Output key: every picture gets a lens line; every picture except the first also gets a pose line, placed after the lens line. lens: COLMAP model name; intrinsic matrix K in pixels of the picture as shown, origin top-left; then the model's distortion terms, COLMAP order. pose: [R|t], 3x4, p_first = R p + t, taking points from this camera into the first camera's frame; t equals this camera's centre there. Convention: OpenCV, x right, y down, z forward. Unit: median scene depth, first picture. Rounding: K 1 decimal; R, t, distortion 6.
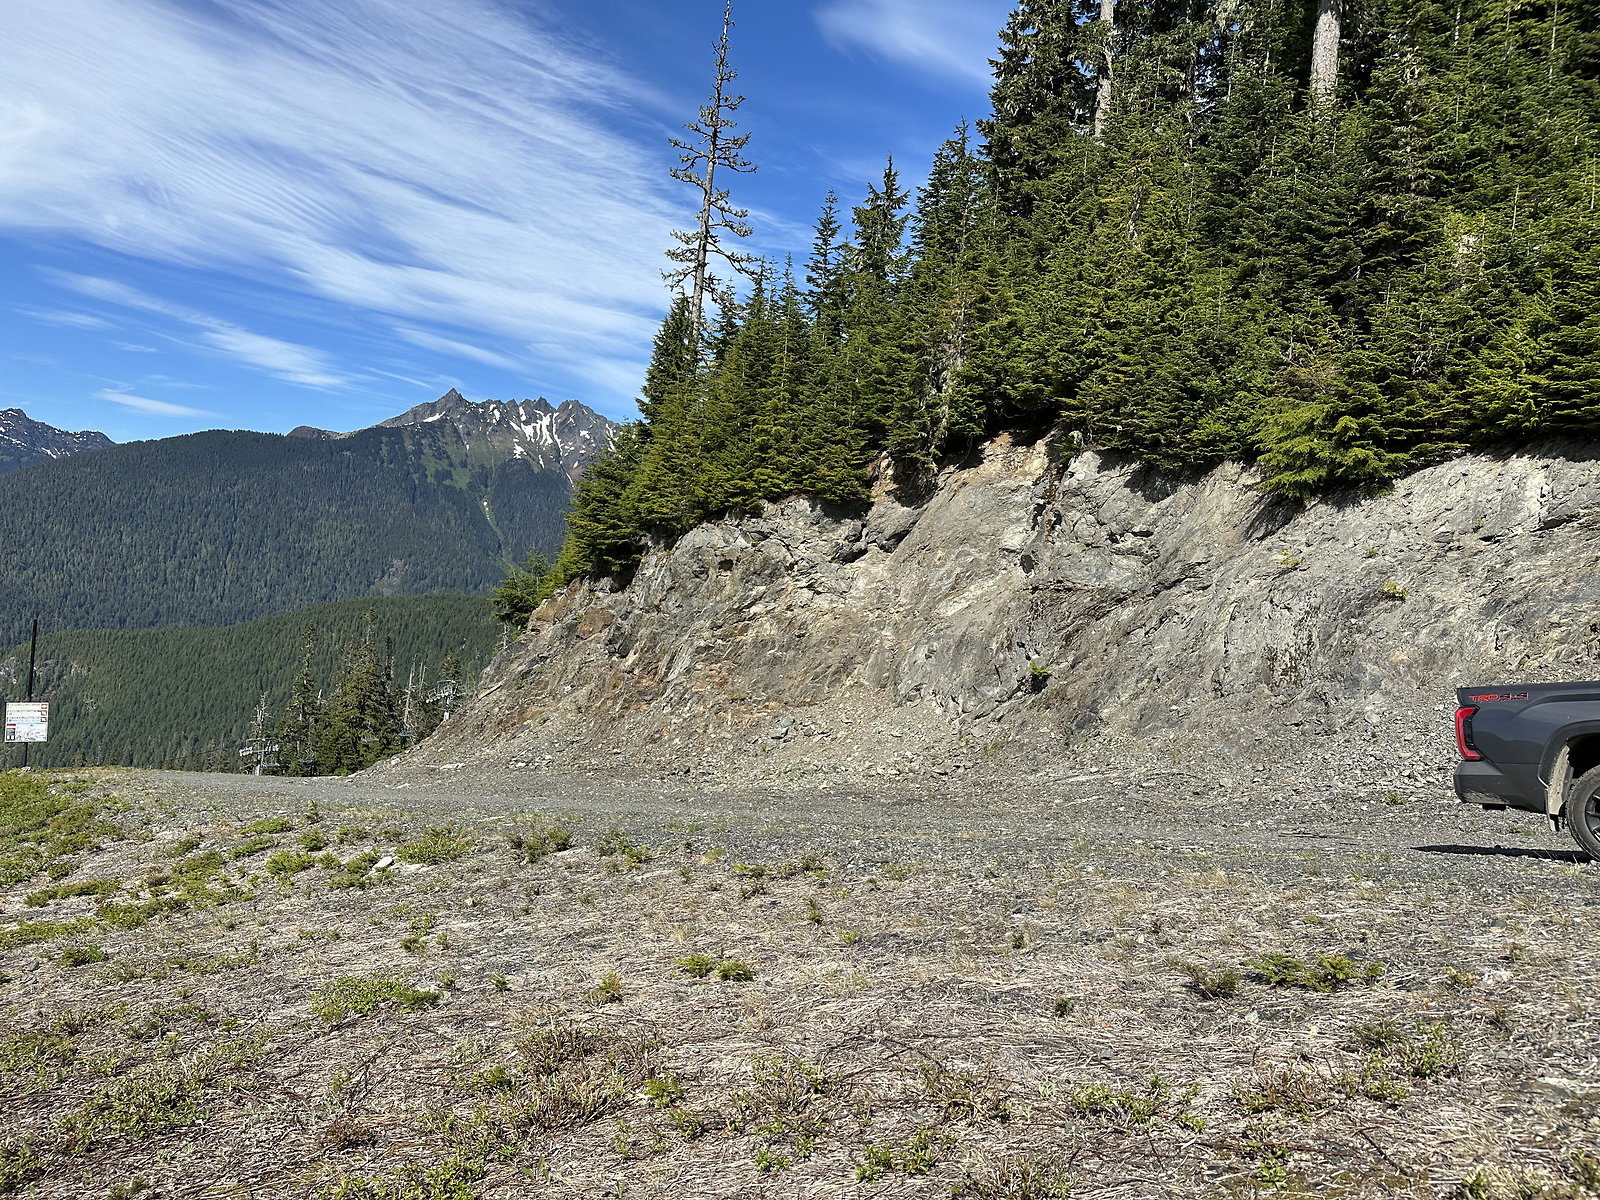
lens RADIAL K [[1114.2, 0, 814.3], [0, 1114.2, 606.8], [0, 0, 1]] dist [0.057405, -0.064509]
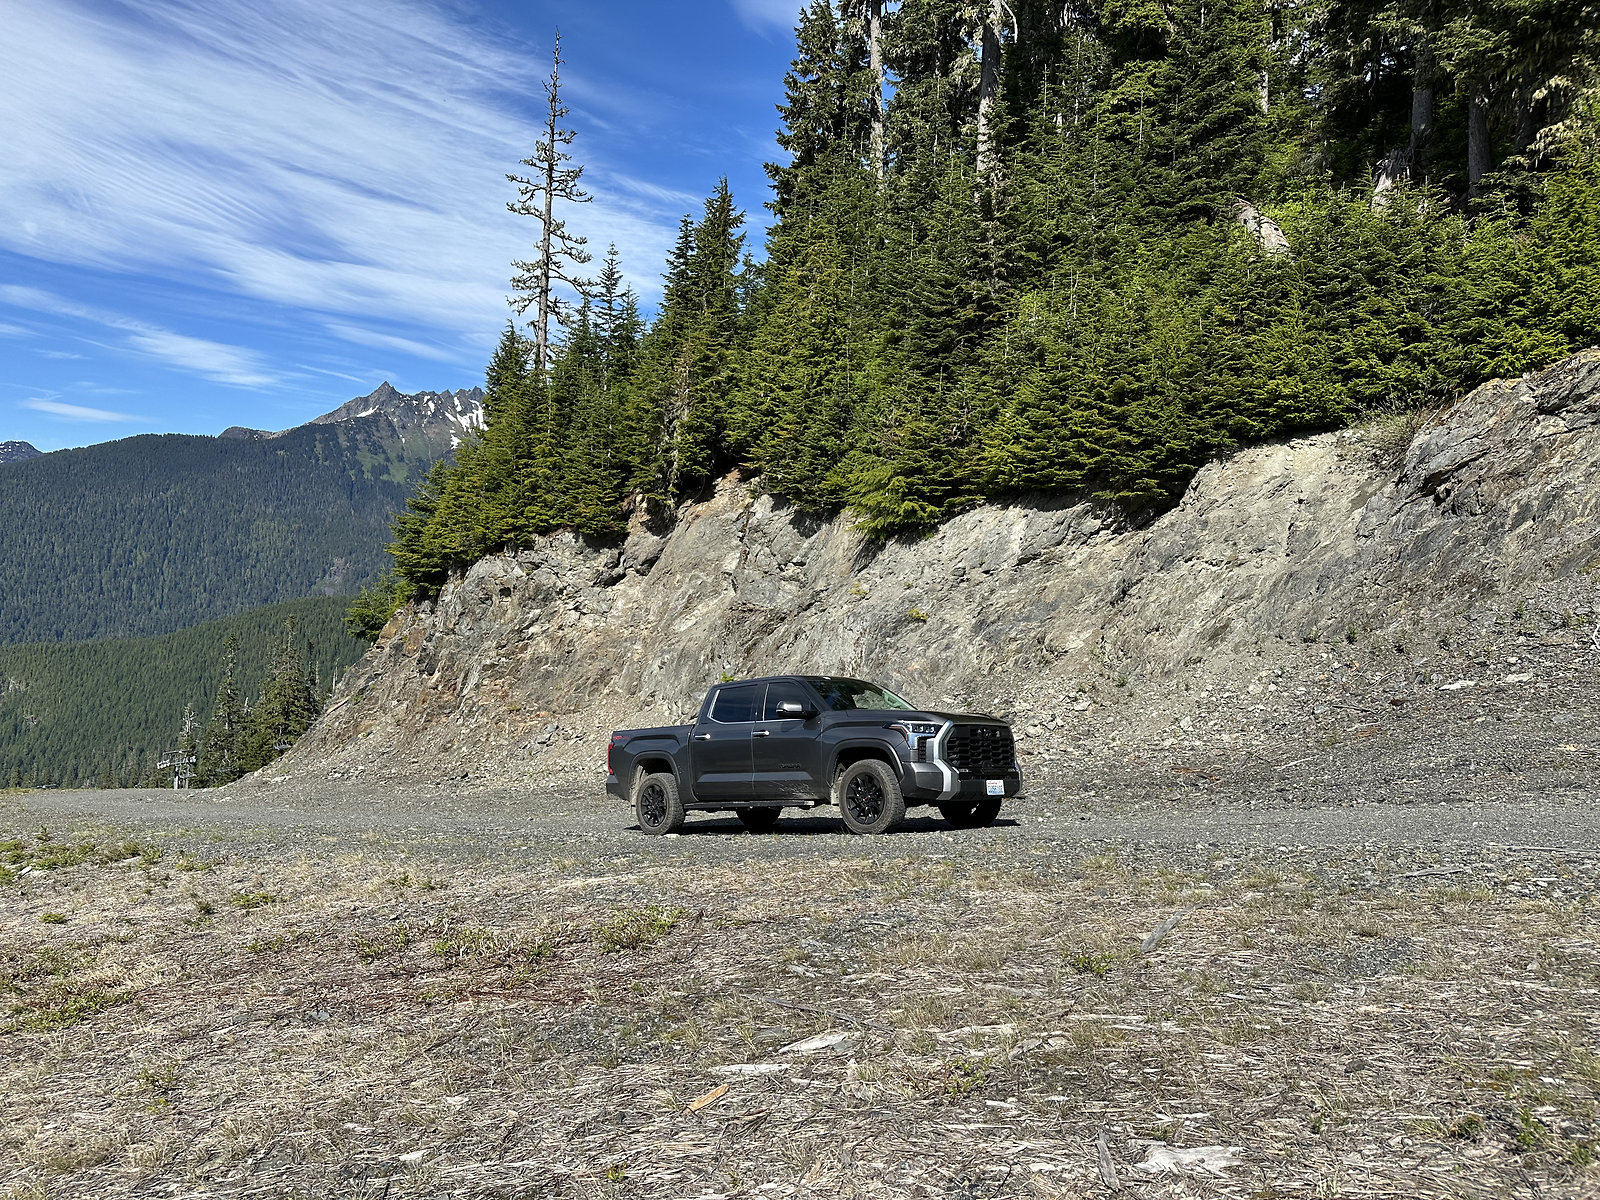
lens RADIAL K [[1114.2, 0, 796.6], [0, 1114.2, 585.4], [0, 0, 1]] dist [0.057405, -0.064509]
pose [[0.998490, -0.047522, 0.027556, 0.122320], [0.047490, 0.998870, 0.001822, -0.020876], [-0.027612, -0.000511, 0.999619, -0.104972]]
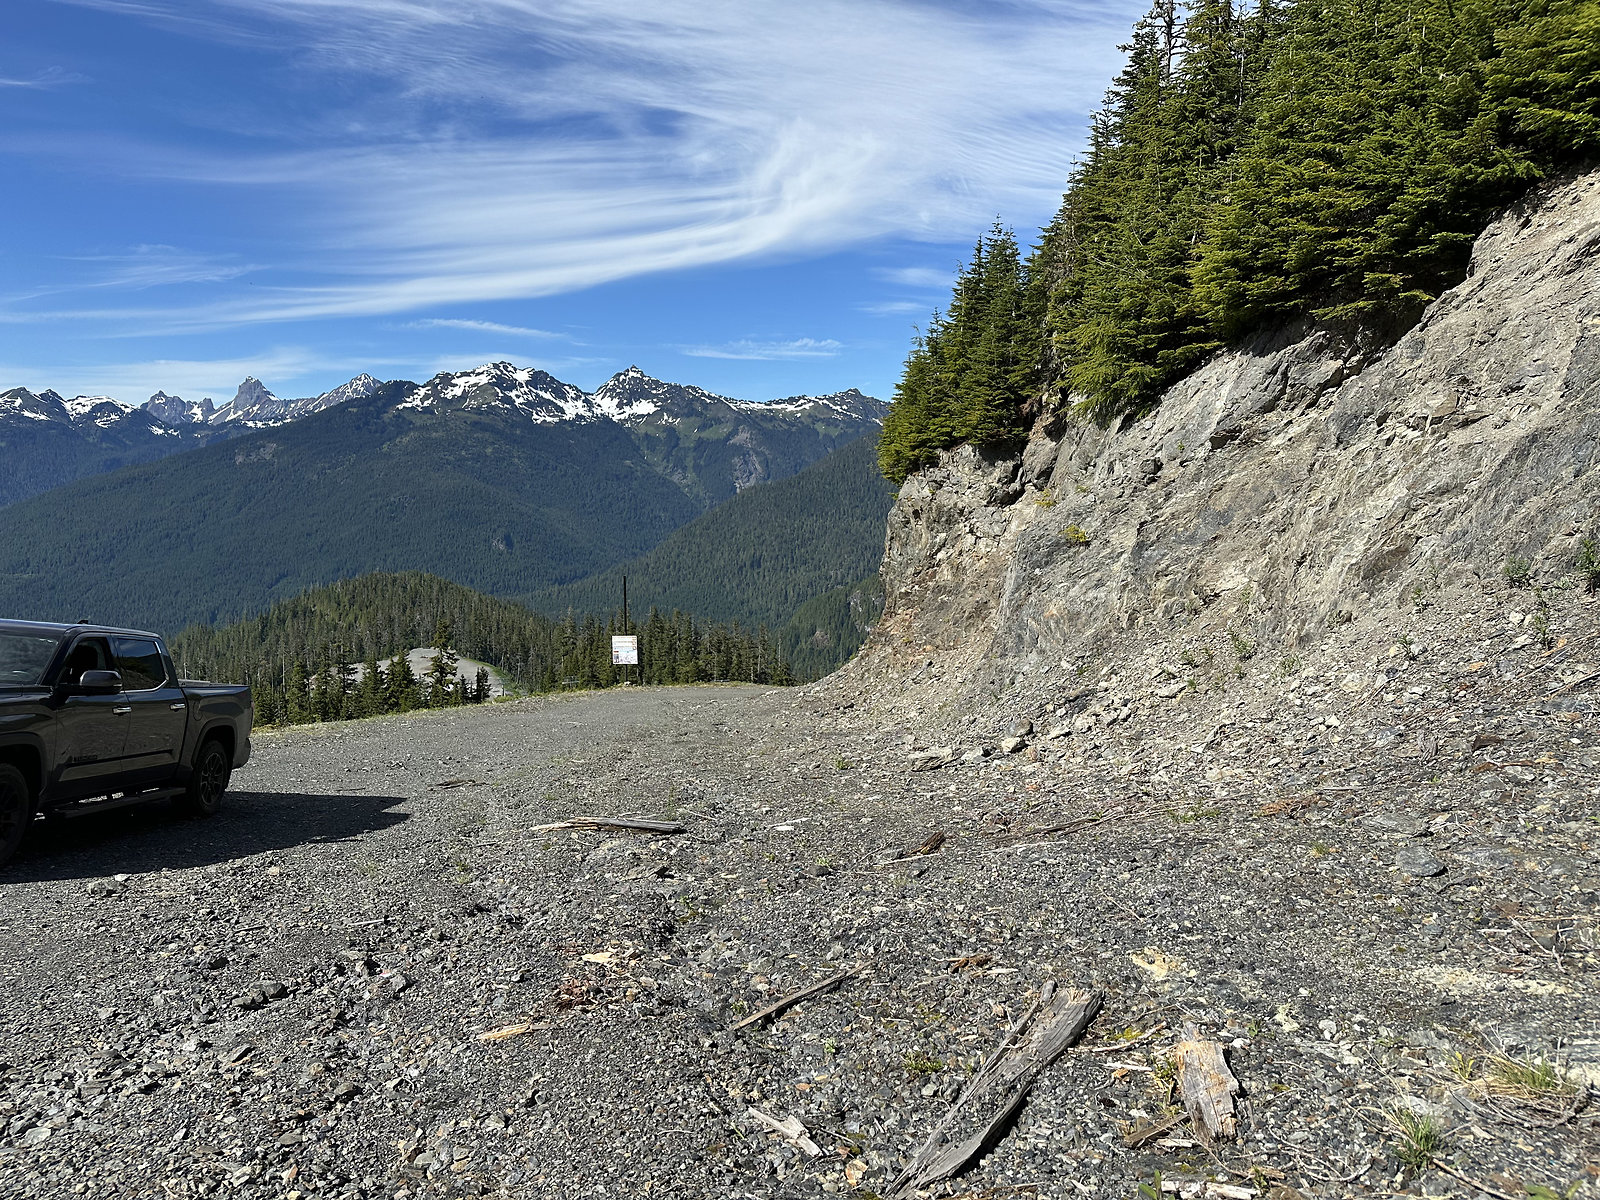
lens RADIAL K [[1114.2, 0, 814.7], [0, 1114.2, 592.9], [0, 0, 1]] dist [0.057405, -0.064509]
pose [[0.780375, -0.018546, -0.625036, 0.326098], [0.051578, 0.998063, 0.034782, -0.003379], [0.623181, -0.059381, 0.779820, 0.072947]]
